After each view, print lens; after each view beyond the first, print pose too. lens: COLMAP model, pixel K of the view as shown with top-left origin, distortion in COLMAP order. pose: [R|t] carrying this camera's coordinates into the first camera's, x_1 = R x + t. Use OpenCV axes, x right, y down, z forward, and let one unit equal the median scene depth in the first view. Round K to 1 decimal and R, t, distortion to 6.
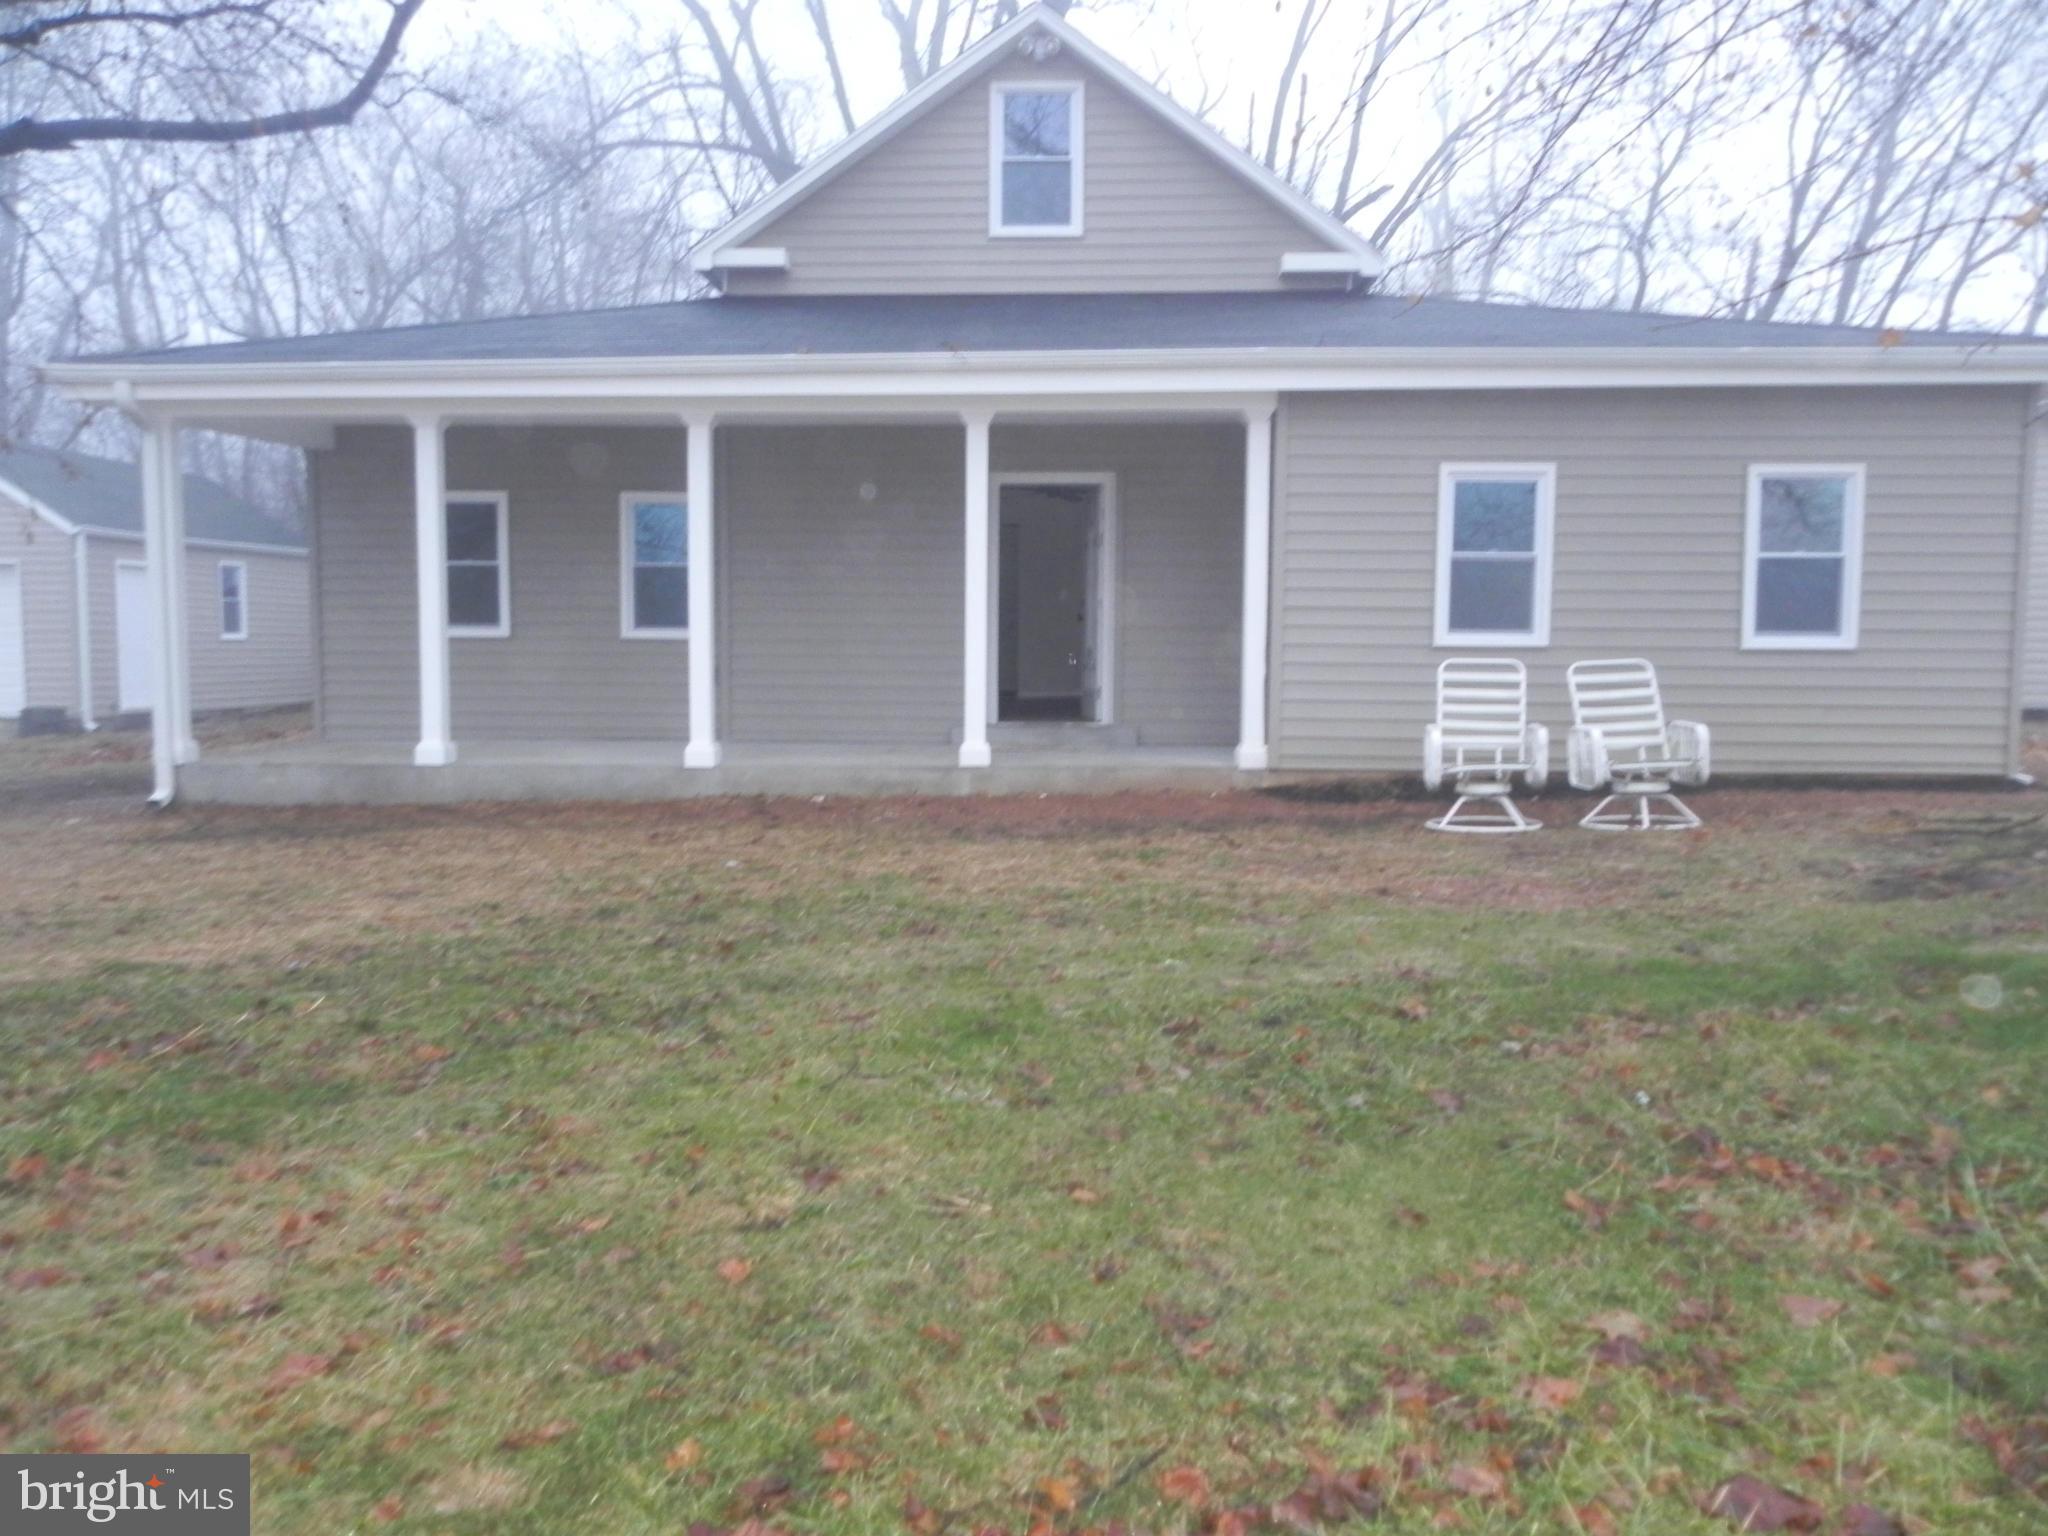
lens RADIAL K [[1576.1, 0, 1018.7], [0, 1576.1, 770.4], [0, 0, 1]] dist [0.008560, -0.018509]
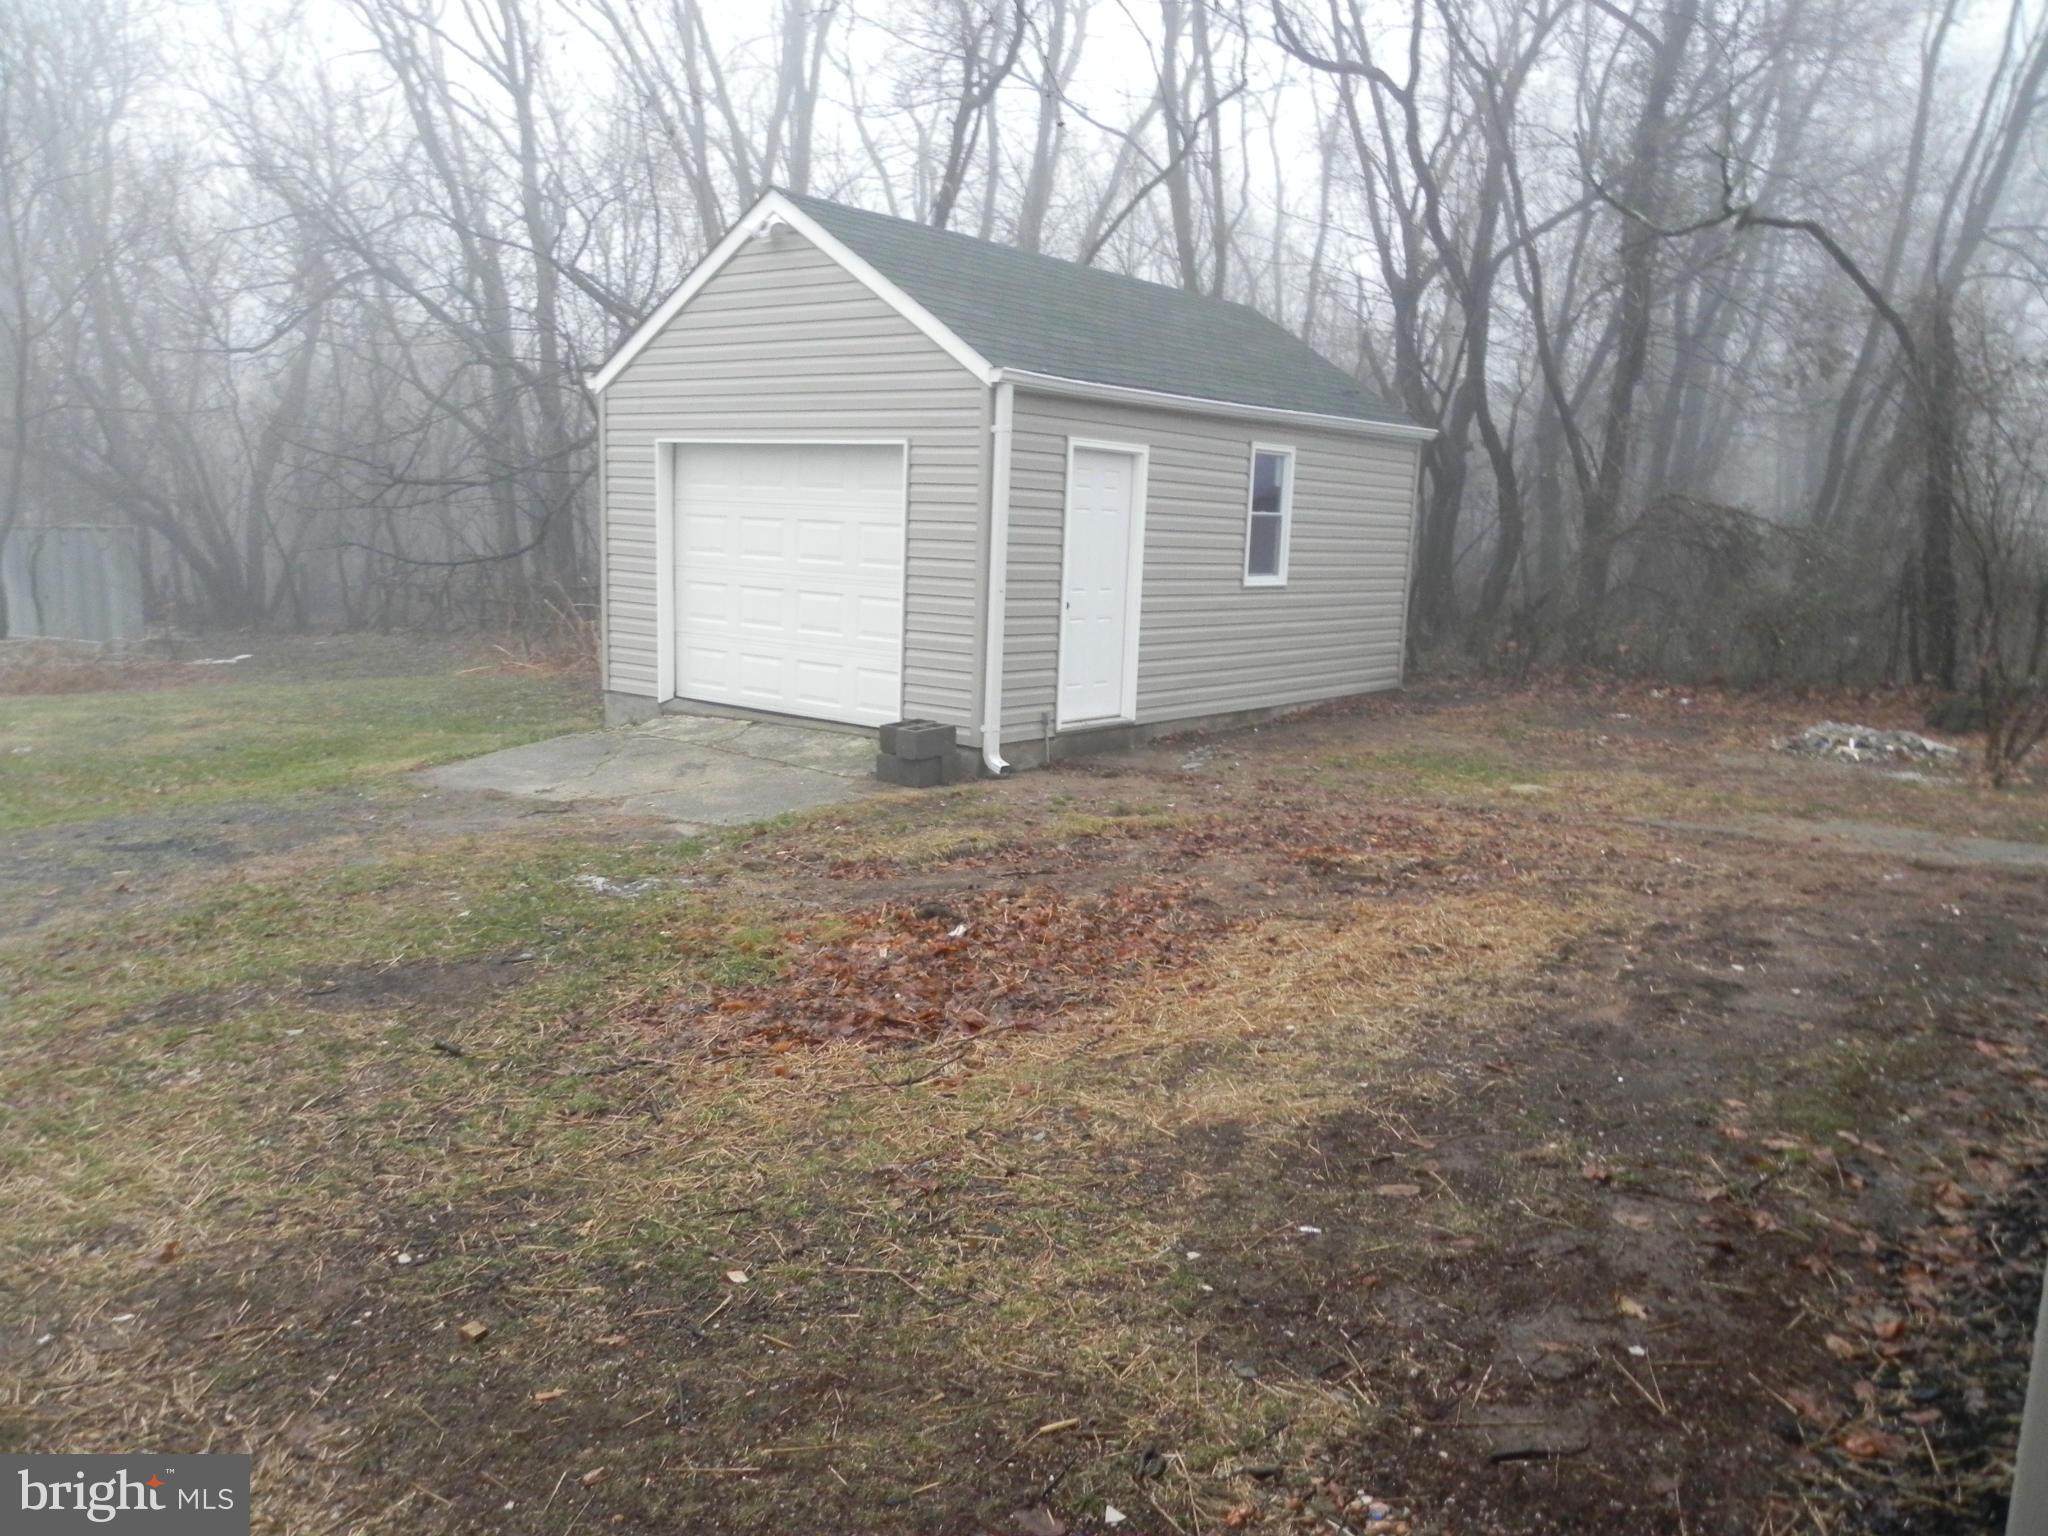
lens RADIAL K [[1576.1, 0, 1021.4], [0, 1576.1, 766.2], [0, 0, 1]] dist [0.008560, -0.018509]
pose [[0.817514, 0.114993, -0.564311, -0.638601], [-0.078821, 0.992983, 0.088159, -0.160448], [0.570489, -0.027592, 0.820841, 1.275820]]
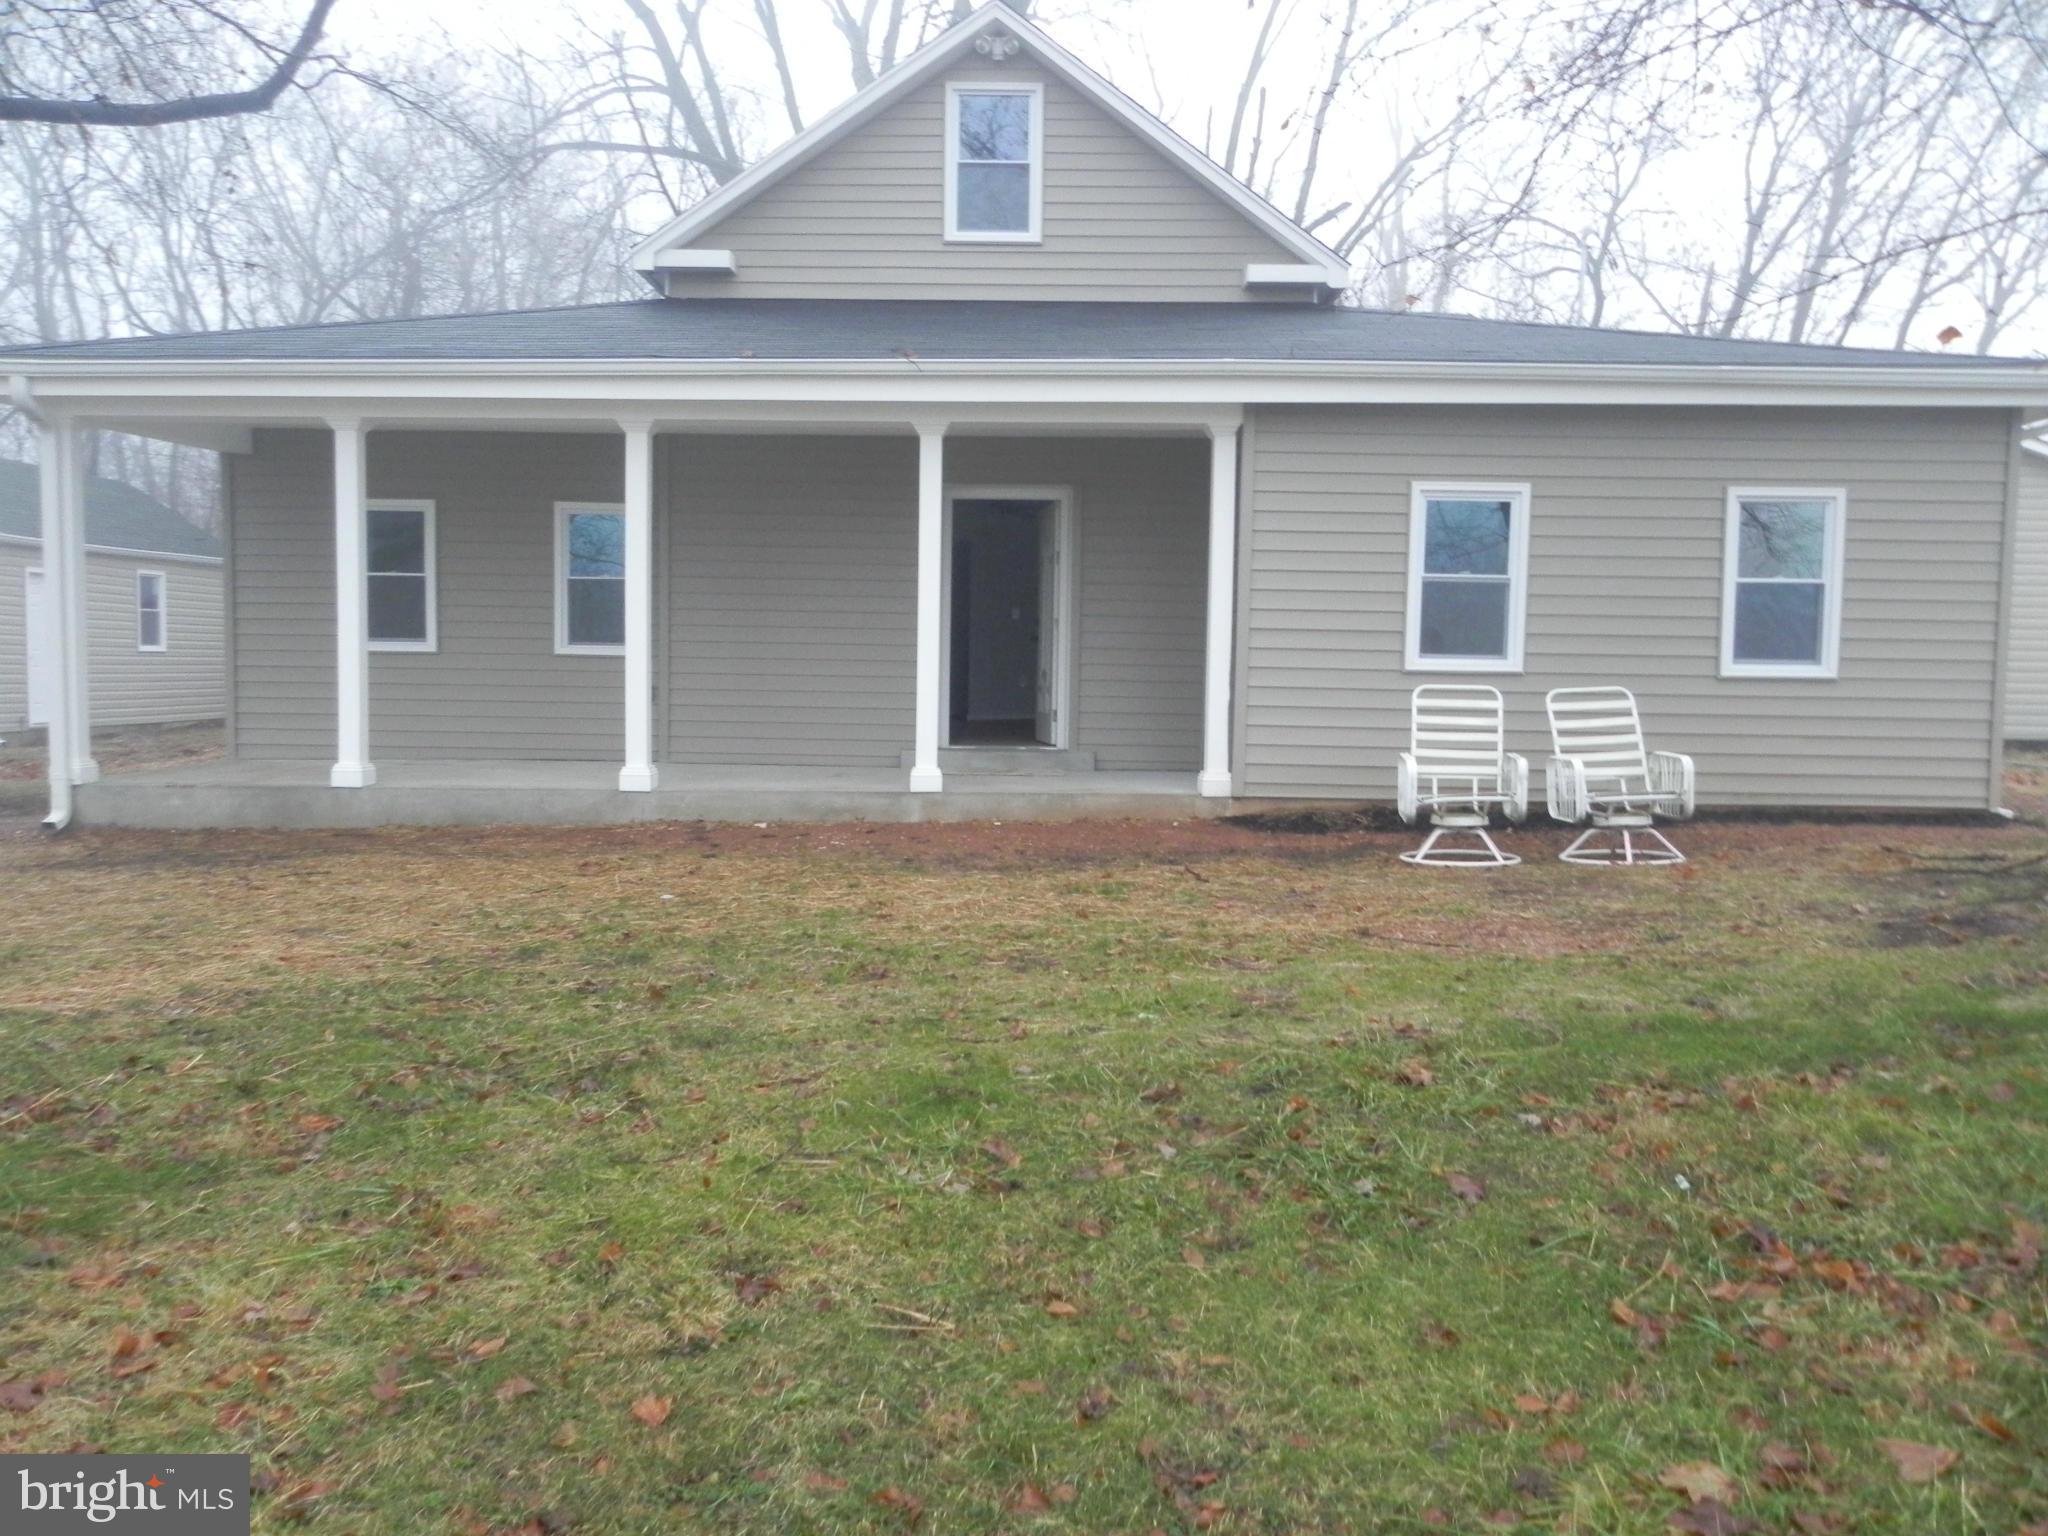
lens RADIAL K [[1576.1, 0, 1024.6], [0, 1576.1, 769.0], [0, 0, 1]] dist [0.008560, -0.018509]
pose [[0.999255, 0.006436, 0.038061, -0.005214], [-0.005956, 0.999902, -0.012688, -0.005478], [-0.038138, 0.012452, 0.999195, 0.049304]]
